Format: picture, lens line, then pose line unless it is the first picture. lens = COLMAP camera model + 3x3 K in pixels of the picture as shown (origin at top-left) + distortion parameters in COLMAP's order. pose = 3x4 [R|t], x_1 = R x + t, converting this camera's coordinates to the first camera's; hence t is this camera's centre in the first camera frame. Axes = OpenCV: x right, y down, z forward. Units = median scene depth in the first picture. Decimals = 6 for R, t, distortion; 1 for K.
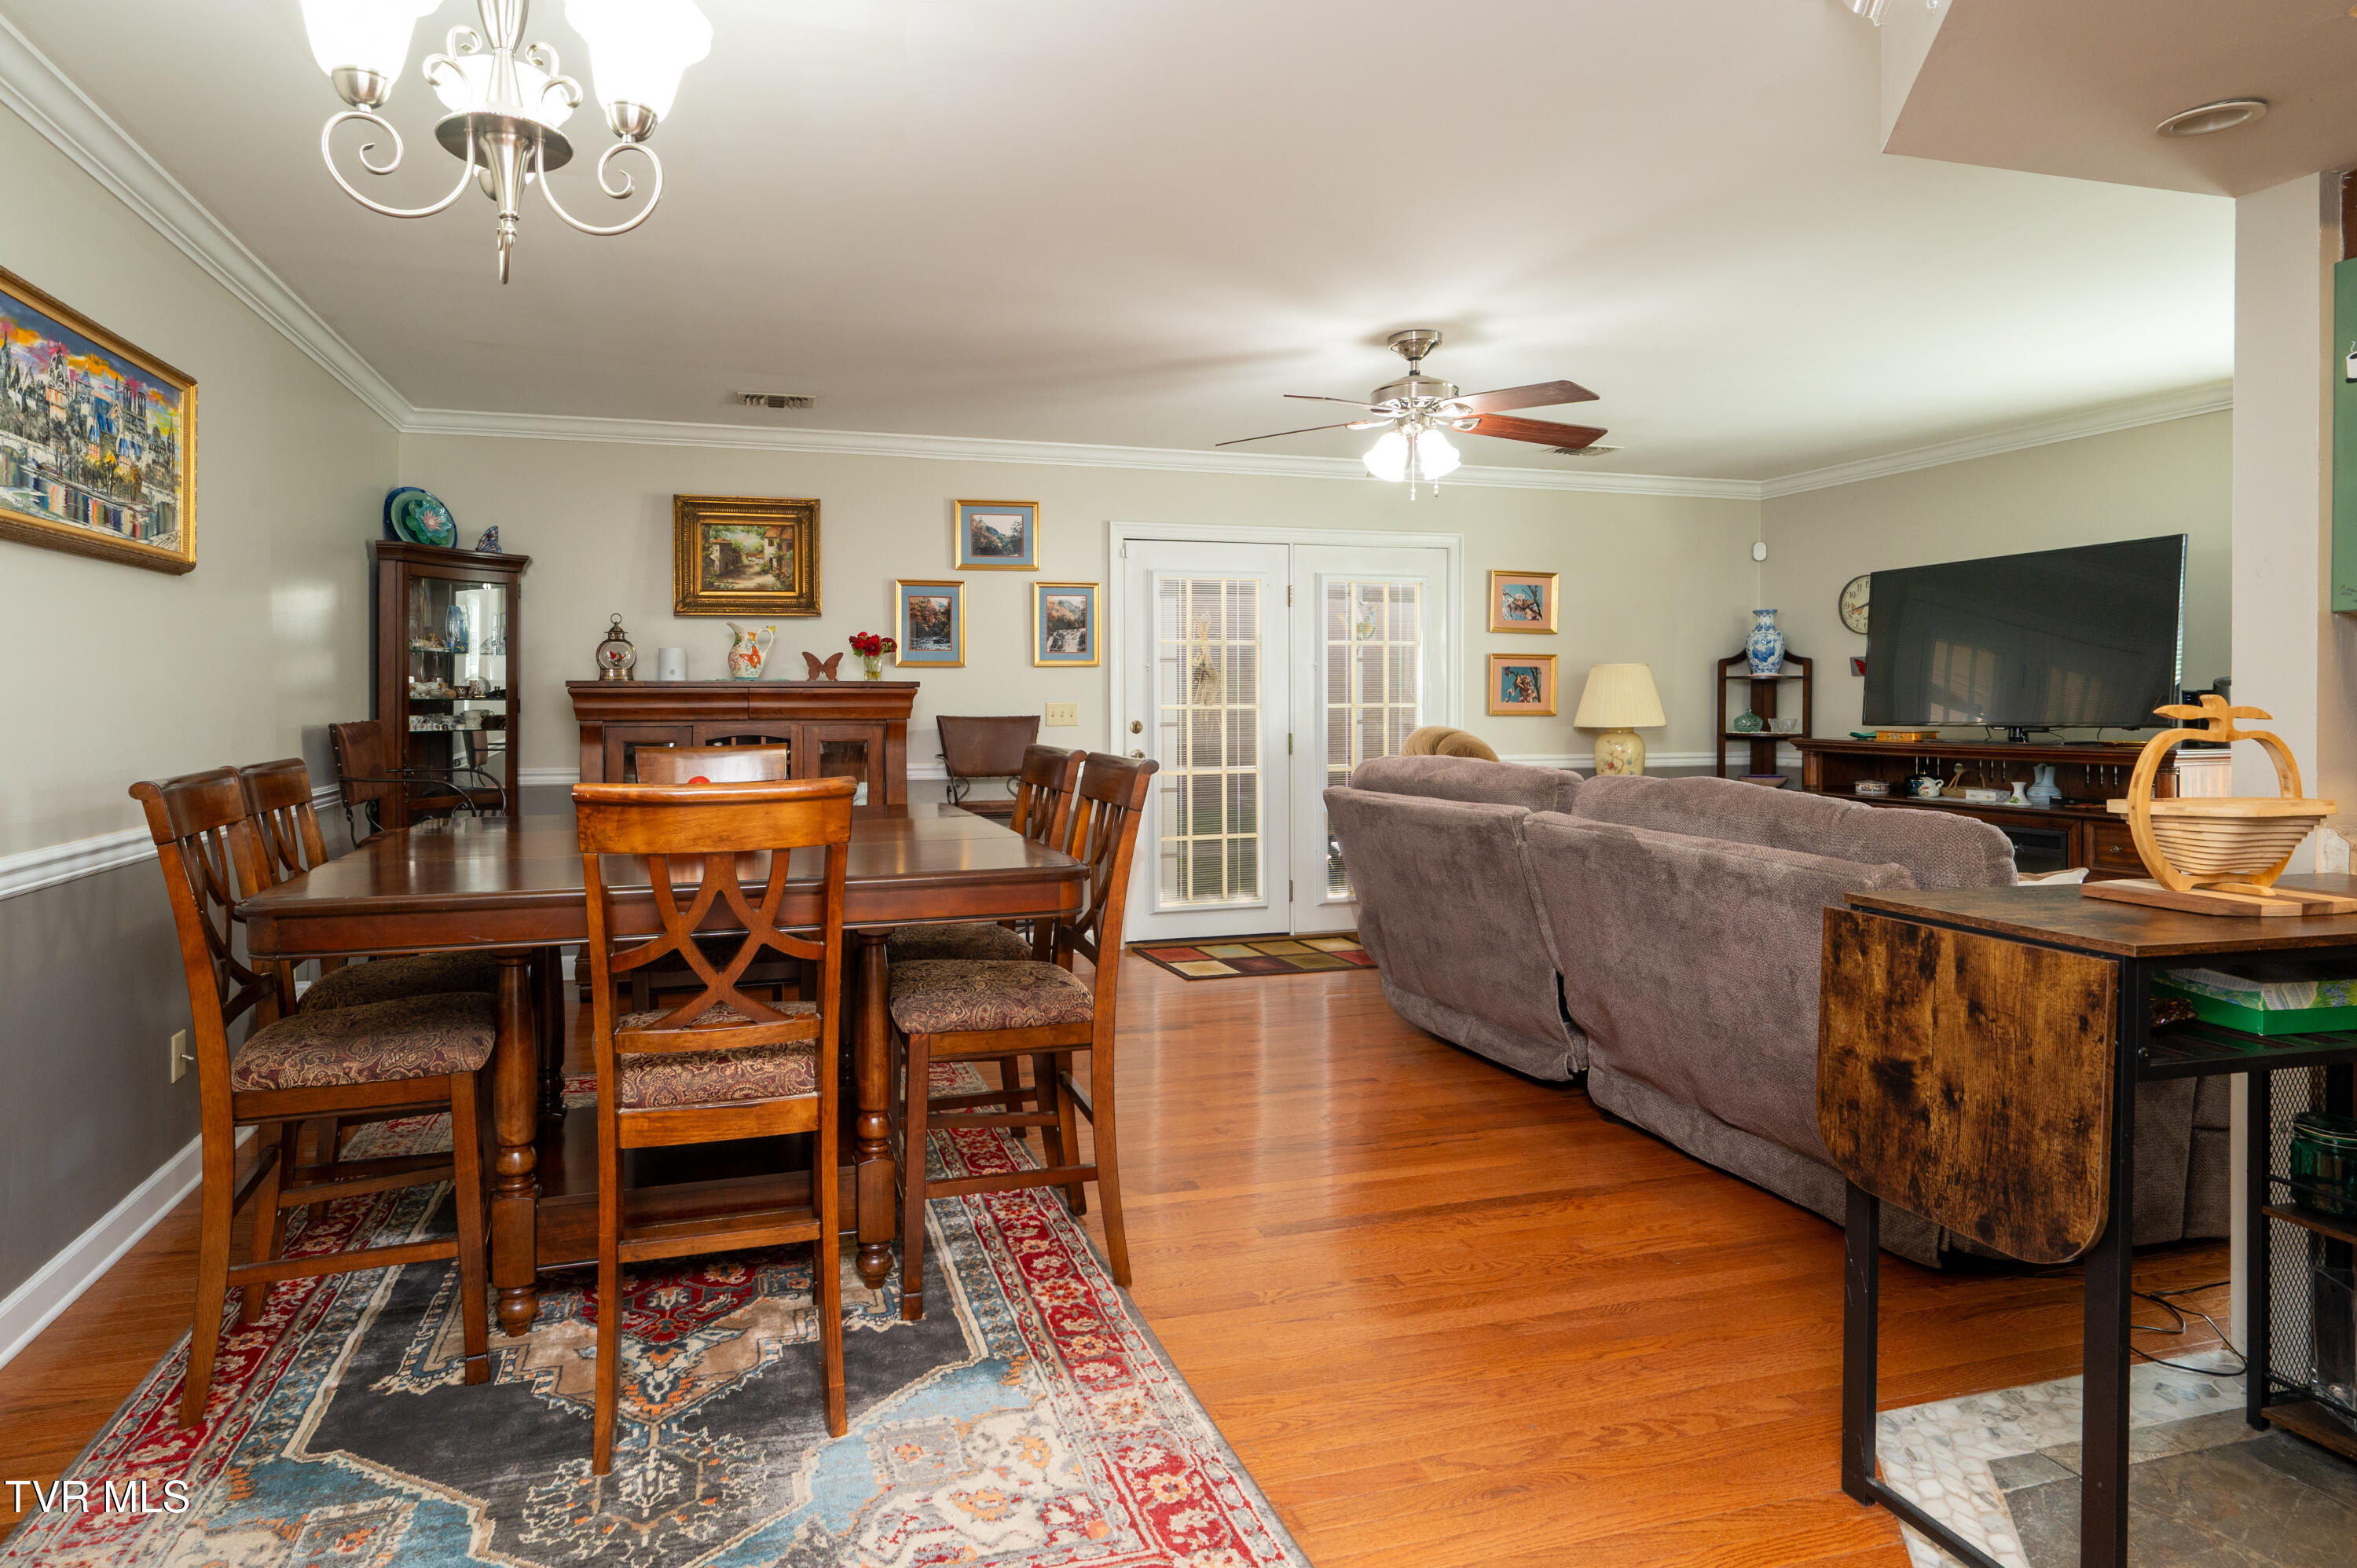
lens RADIAL K [[1218.8, 0, 1051.7], [0, 1218.8, 701.8], [0, 0, 1]] dist [0.015854, 0.000929]
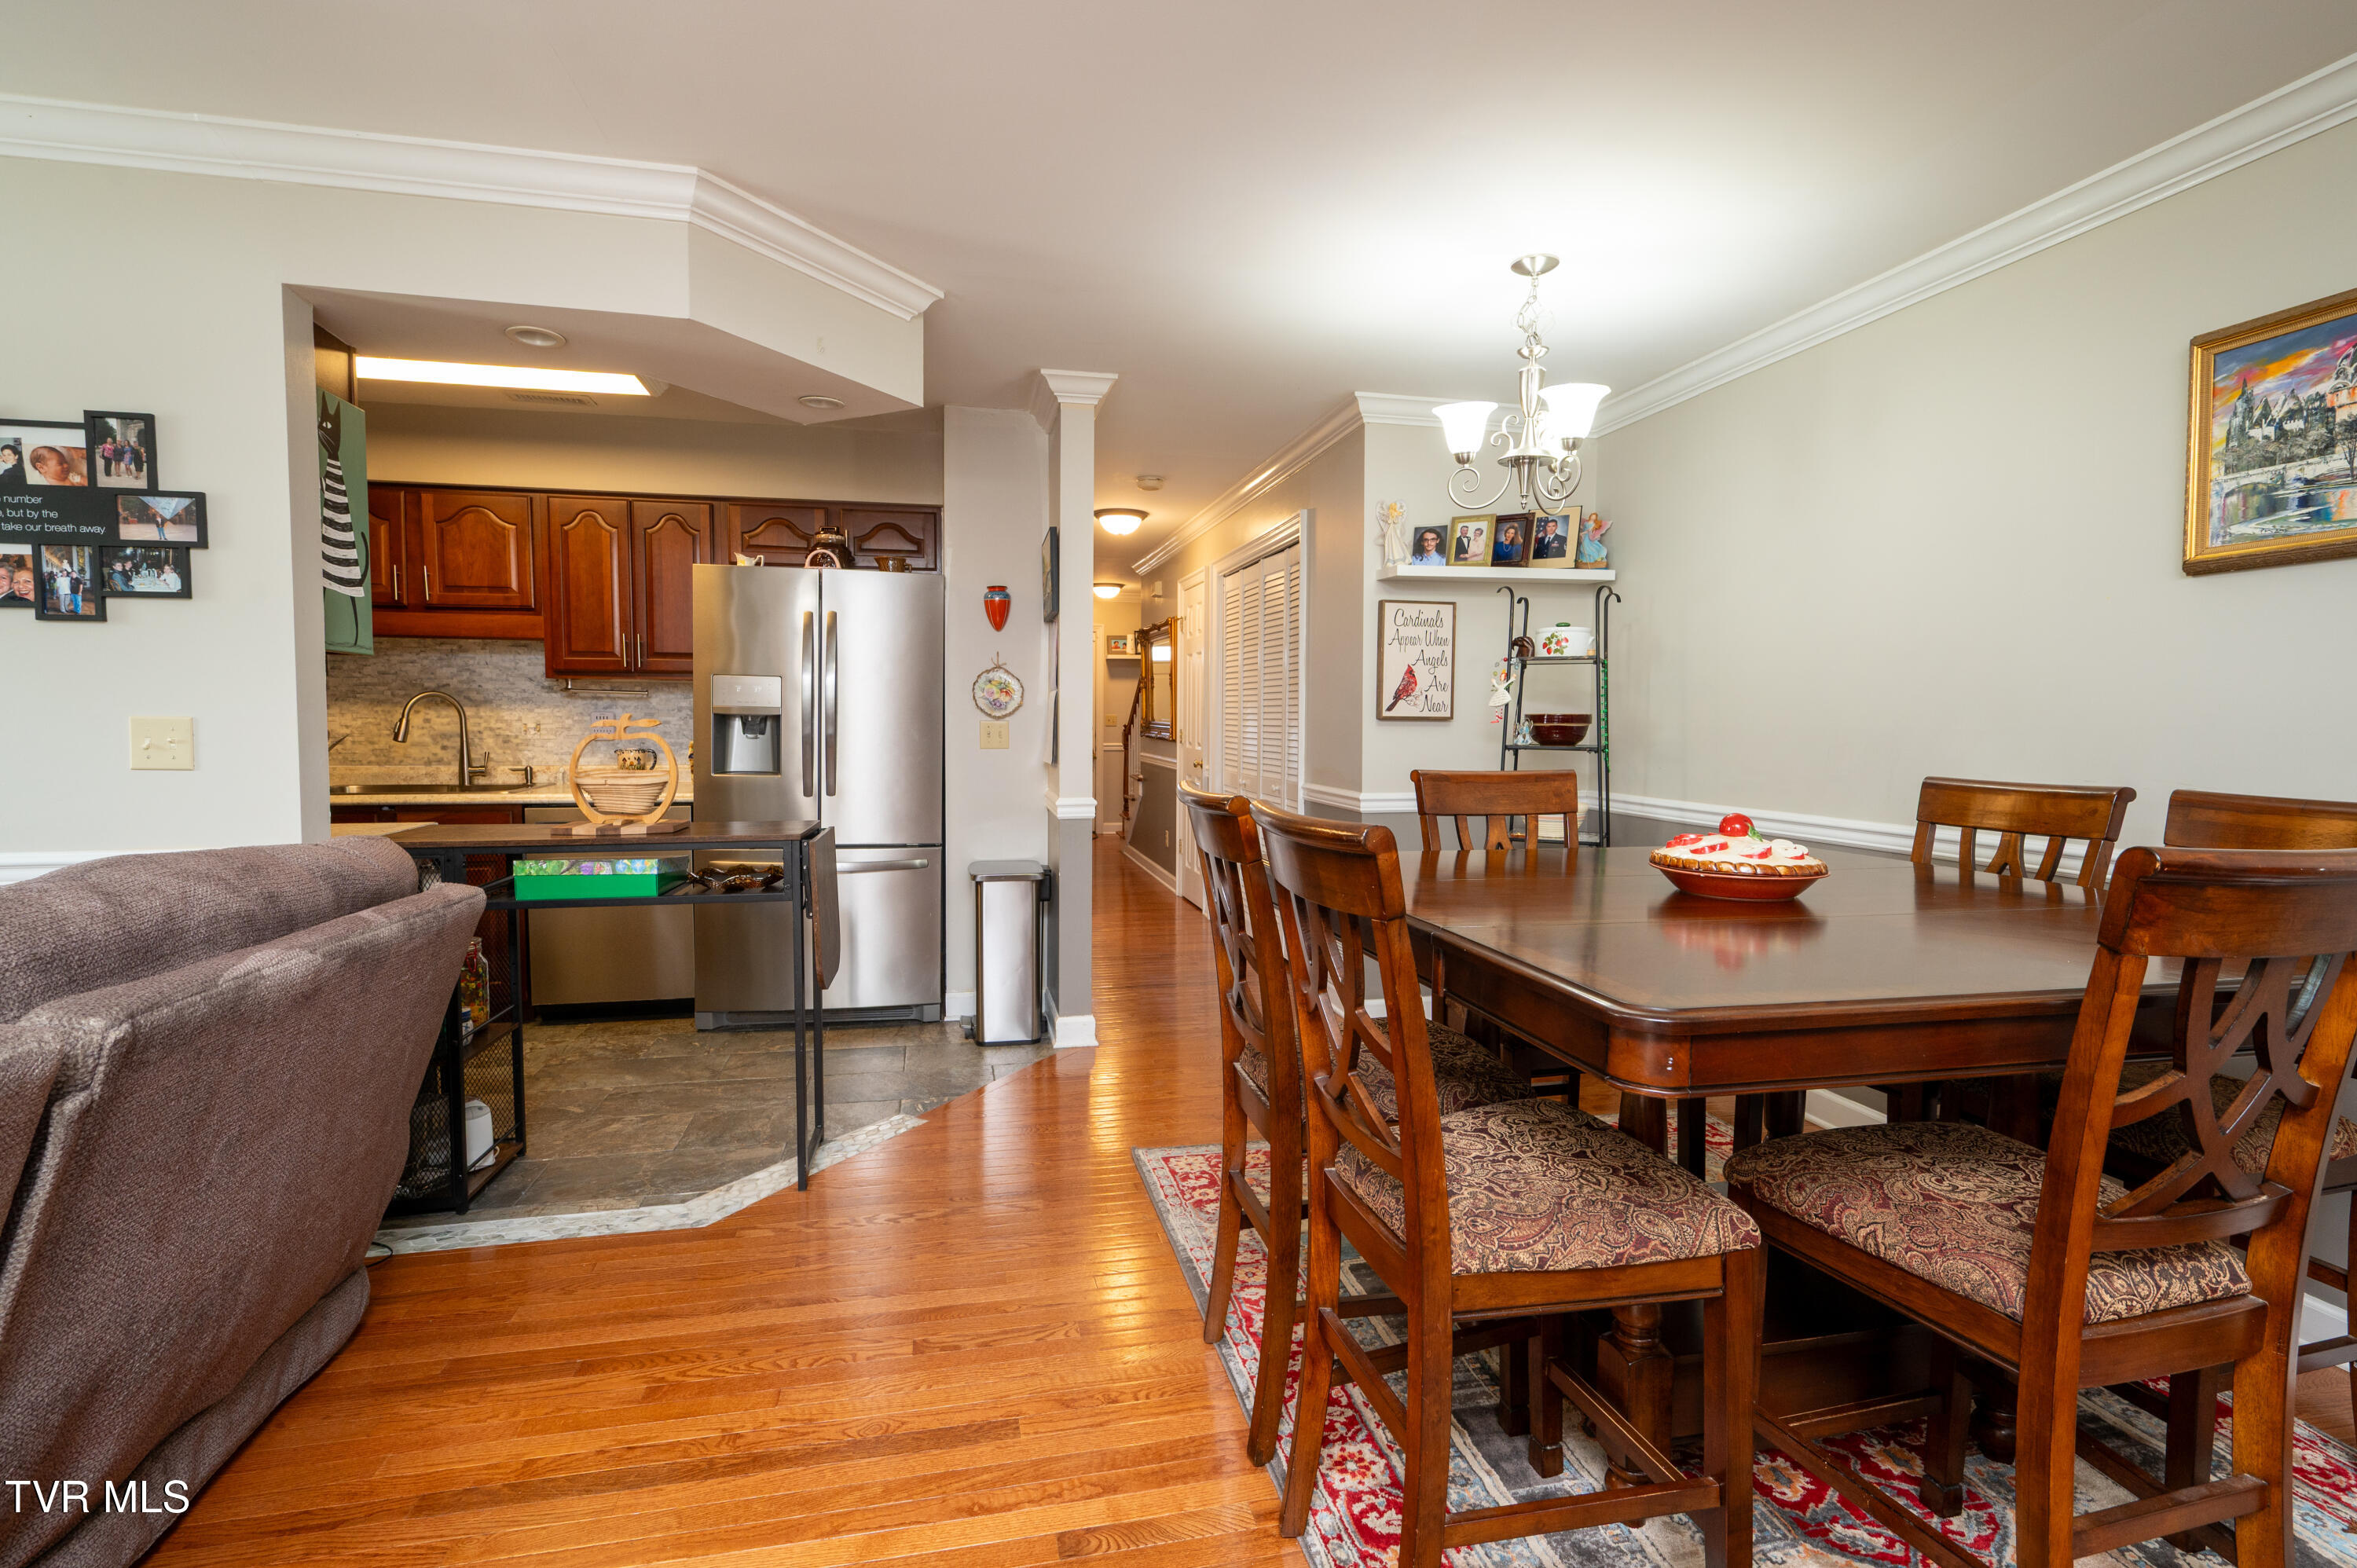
lens RADIAL K [[1125.2, 0, 1170.1], [0, 1125.2, 785.7], [0, 0, 1]] dist [0.002018, -0.000263]
pose [[-0.998862, -0.003044, 0.047596, 0.057946], [-0.000045, 0.998021, 0.062875, -0.002273], [-0.047693, 0.062802, -0.996886, 1.967513]]
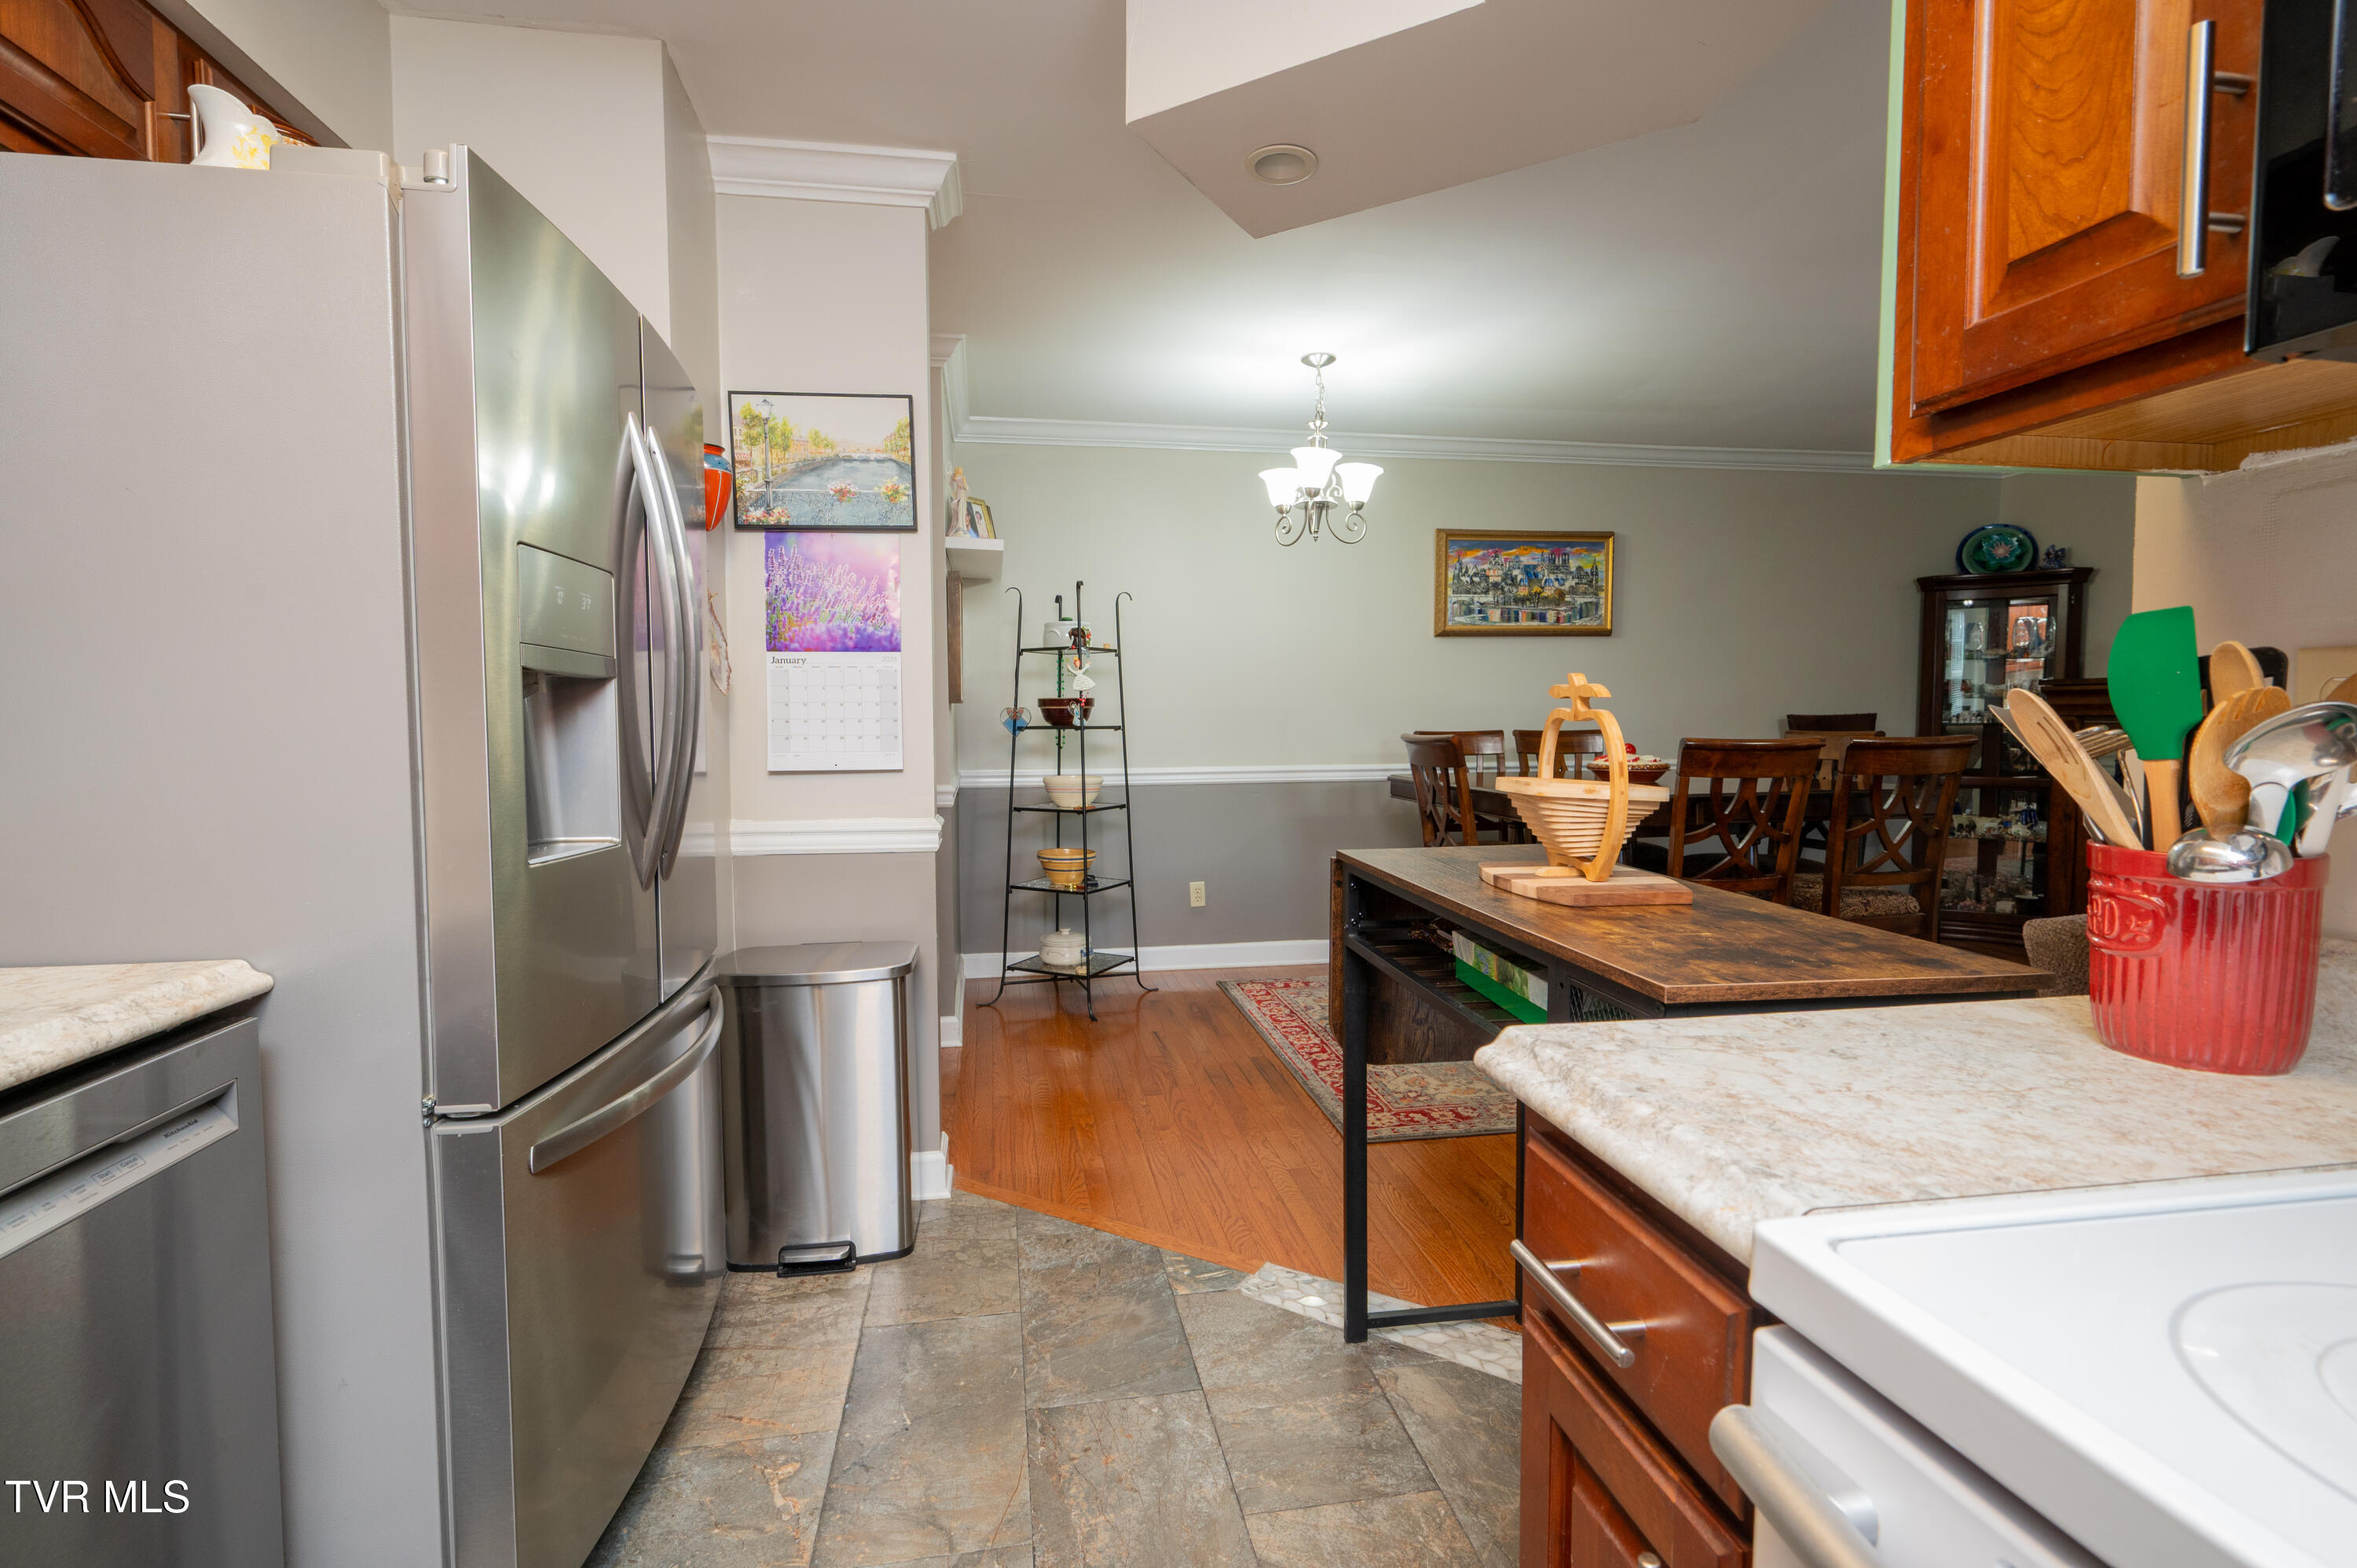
lens RADIAL K [[1104.7, 0, 1177.5], [0, 1104.7, 775.6], [0, 0, 1]] dist [-0.001508, -0.000103]
pose [[-0.082565, 0.064843, -0.994474, 1.422089], [0.001730, 0.997889, 0.064922, 0.005120], [0.996584, 0.003640, -0.082503, 0.580524]]
